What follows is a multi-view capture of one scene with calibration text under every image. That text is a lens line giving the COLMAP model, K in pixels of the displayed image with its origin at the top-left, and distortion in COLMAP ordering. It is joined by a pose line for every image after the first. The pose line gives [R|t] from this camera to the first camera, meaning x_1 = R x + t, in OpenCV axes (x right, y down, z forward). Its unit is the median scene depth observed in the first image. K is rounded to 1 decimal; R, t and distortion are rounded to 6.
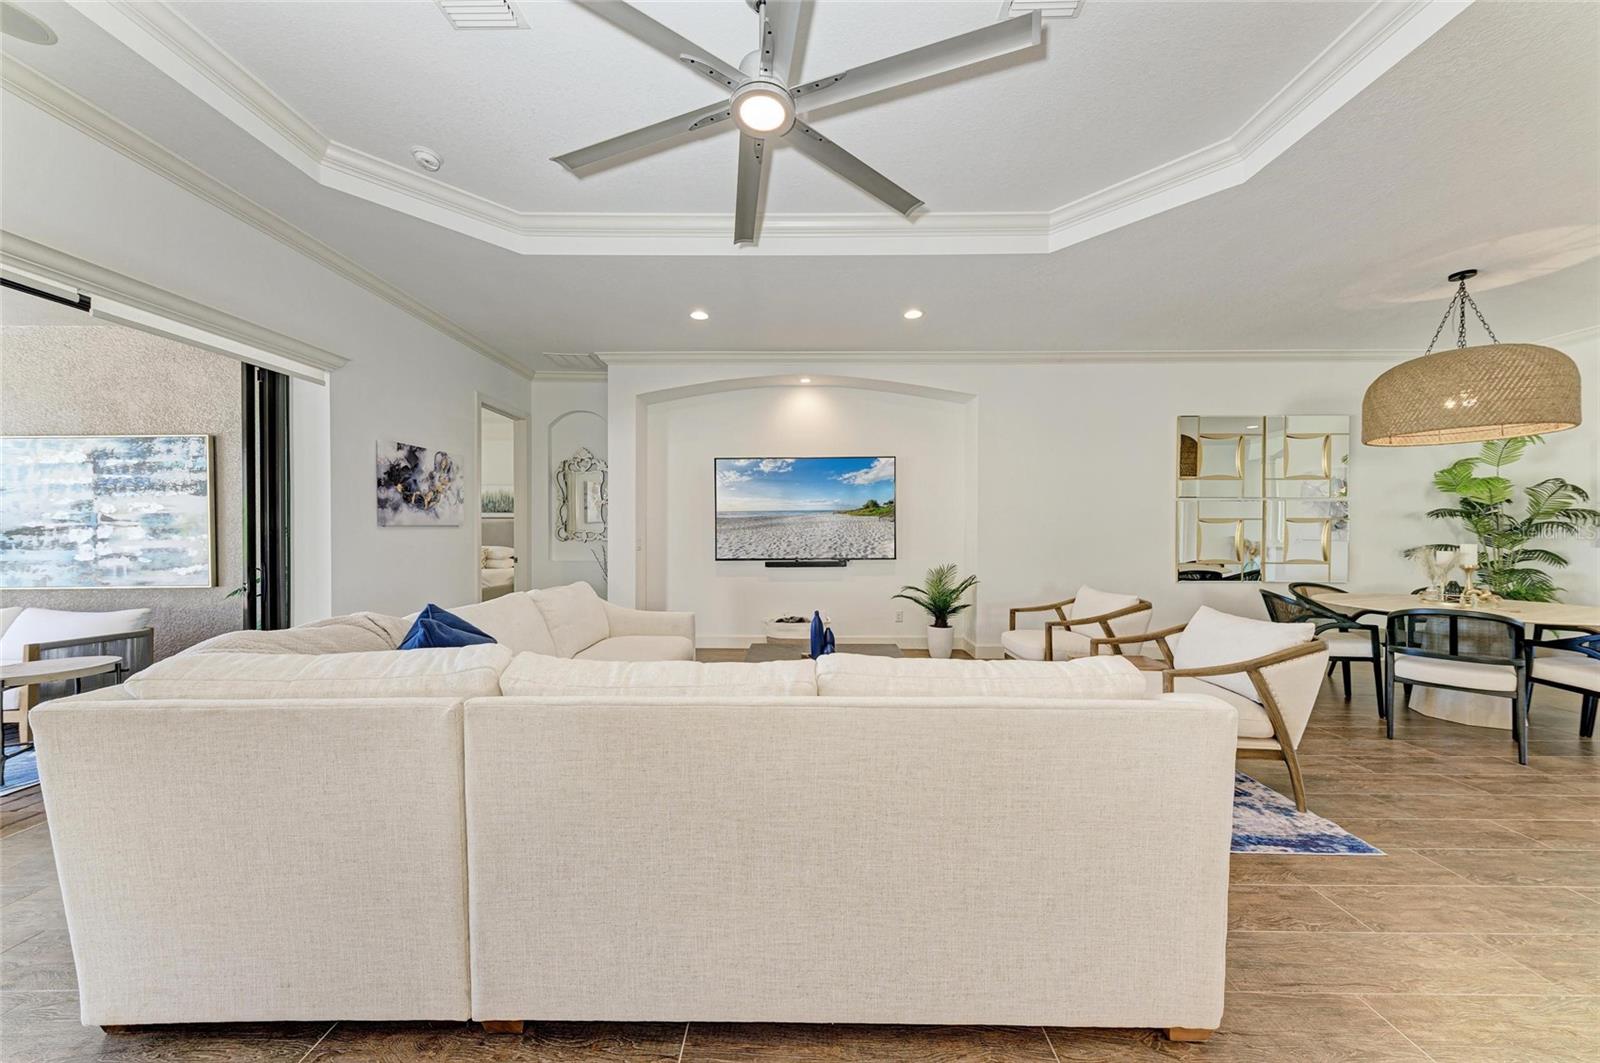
lens RADIAL K [[547.5, 0, 805.0], [0, 547.5, 534.1], [0, 0, 1]] dist [0.006166, -0.000092]
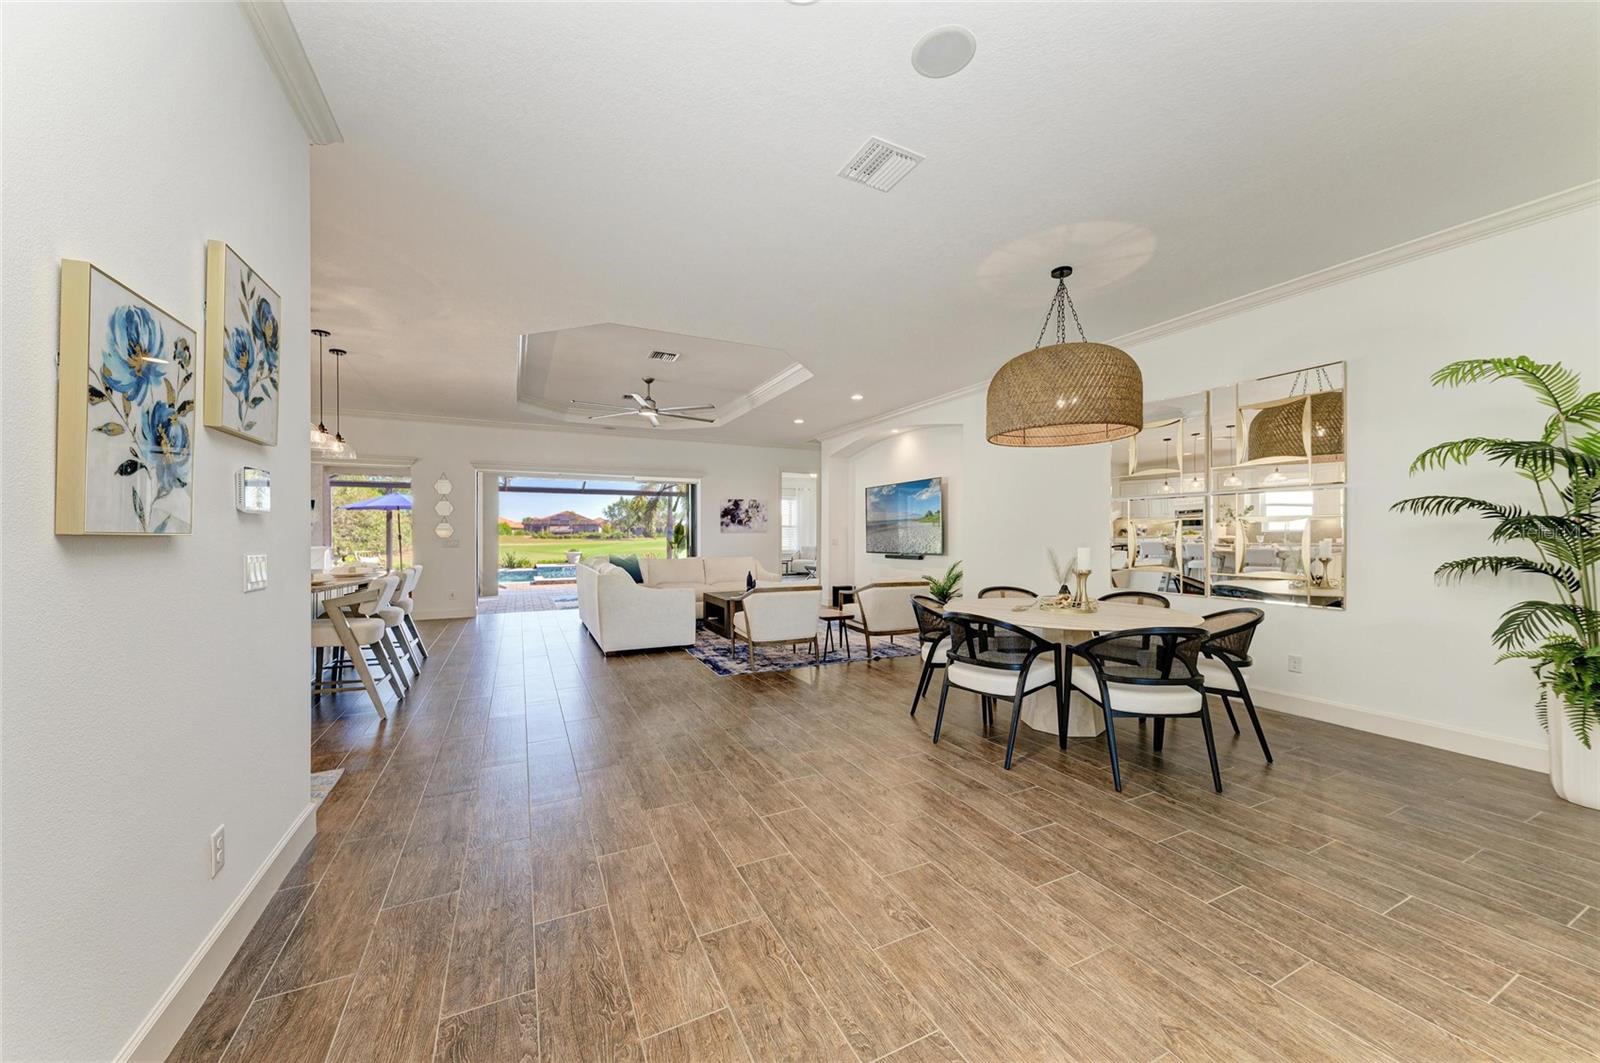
lens RADIAL K [[572.5, 0, 800.0], [0, 572.5, 531.5], [0, 0, 1]] dist [0.006784, -0.000171]
pose [[0.446939, -0.005741, -0.894546, 1.431349], [-0.000335, 0.999978, -0.006585, -0.001324], [0.894564, 0.003243, 0.446928, 0.098476]]
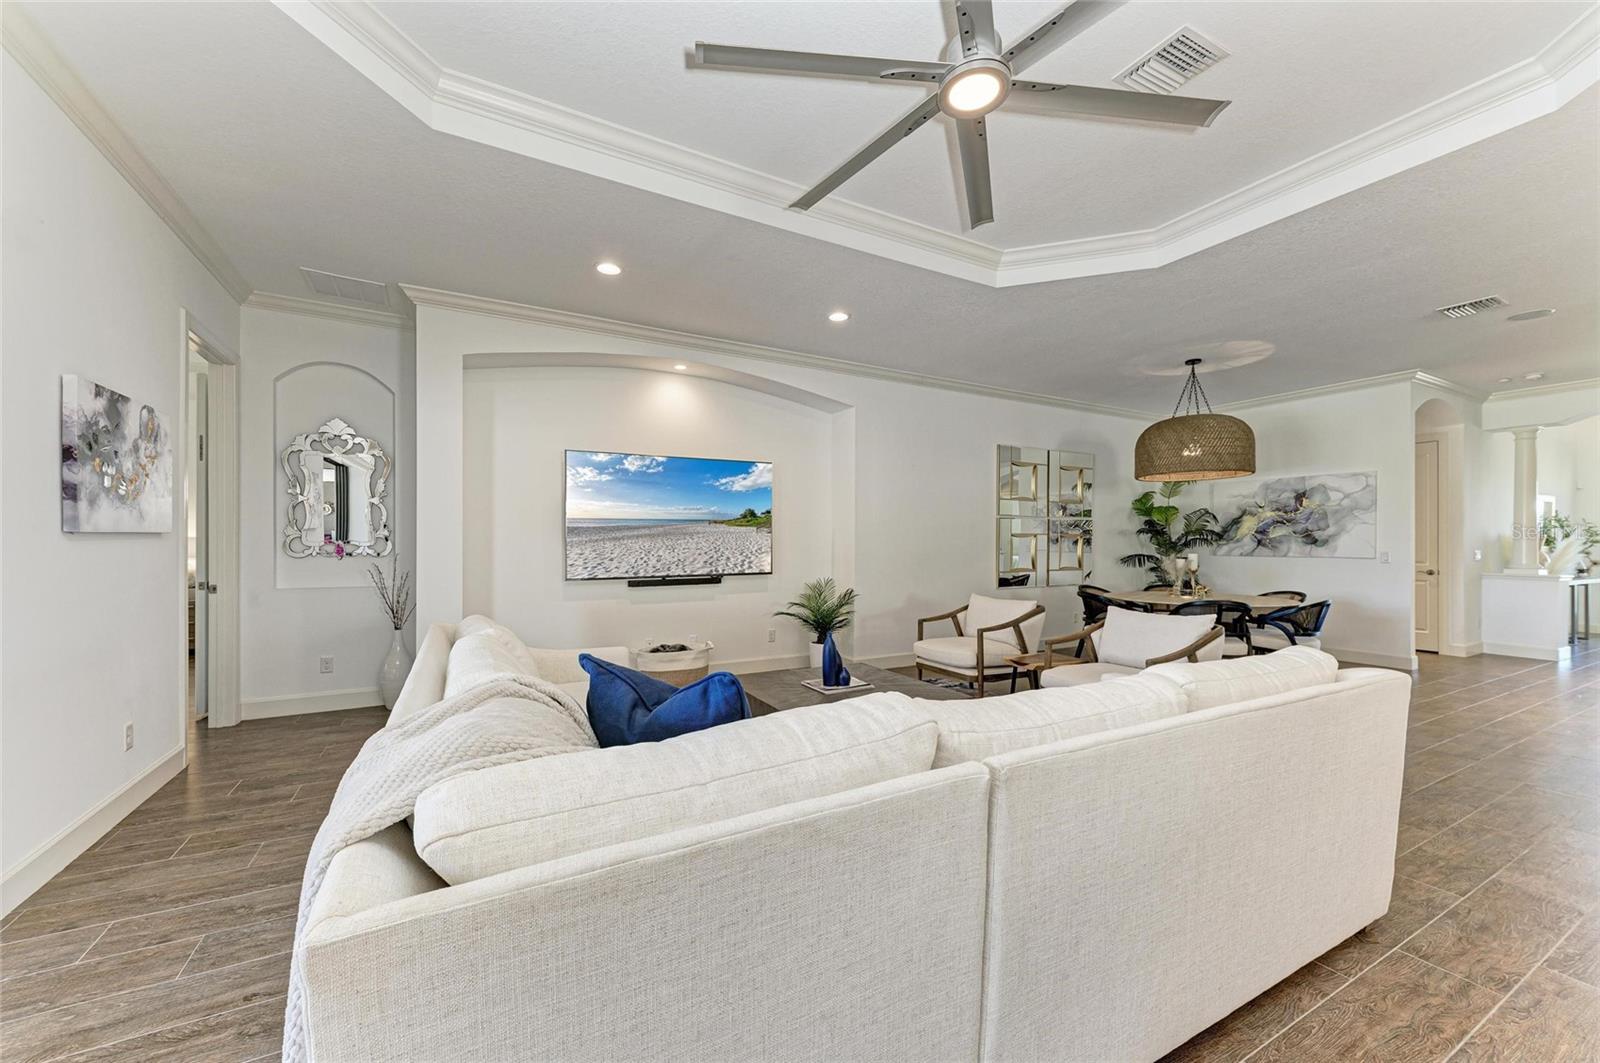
lens RADIAL K [[608.7, 0, 789.5], [0, 608.7, 541.9], [0, 0, 1]] dist [0.008457, -0.000153]
pose [[0.879011, 0.002997, 0.476792, -0.344119], [0.000063, 0.999979, -0.006403, -0.001742], [-0.476802, 0.005659, 0.878993, 0.099452]]
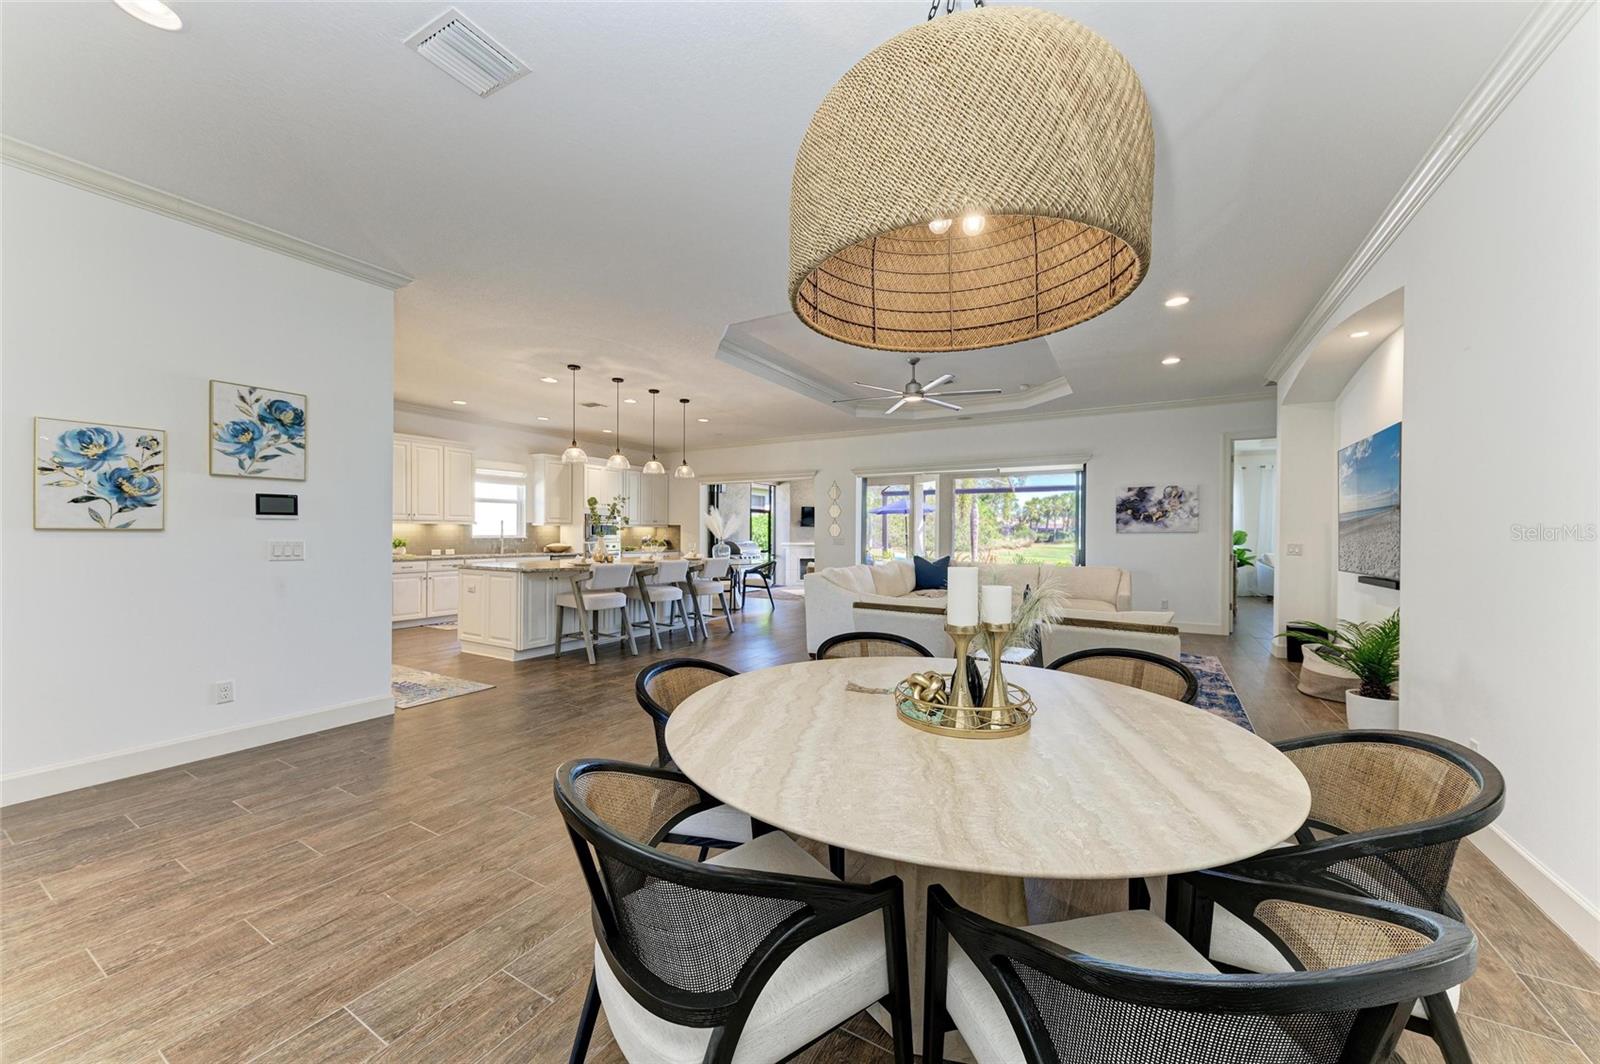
lens RADIAL K [[586.1, 0, 799.7], [0, 586.1, 533.9], [0, 0, 1]] dist [0.009962, -0.000343]
pose [[-0.505119, -0.003724, -0.863042, 1.227168], [-0.008649, 0.999962, 0.000747, -0.002919], [0.863006, 0.007842, -0.505132, 0.853943]]
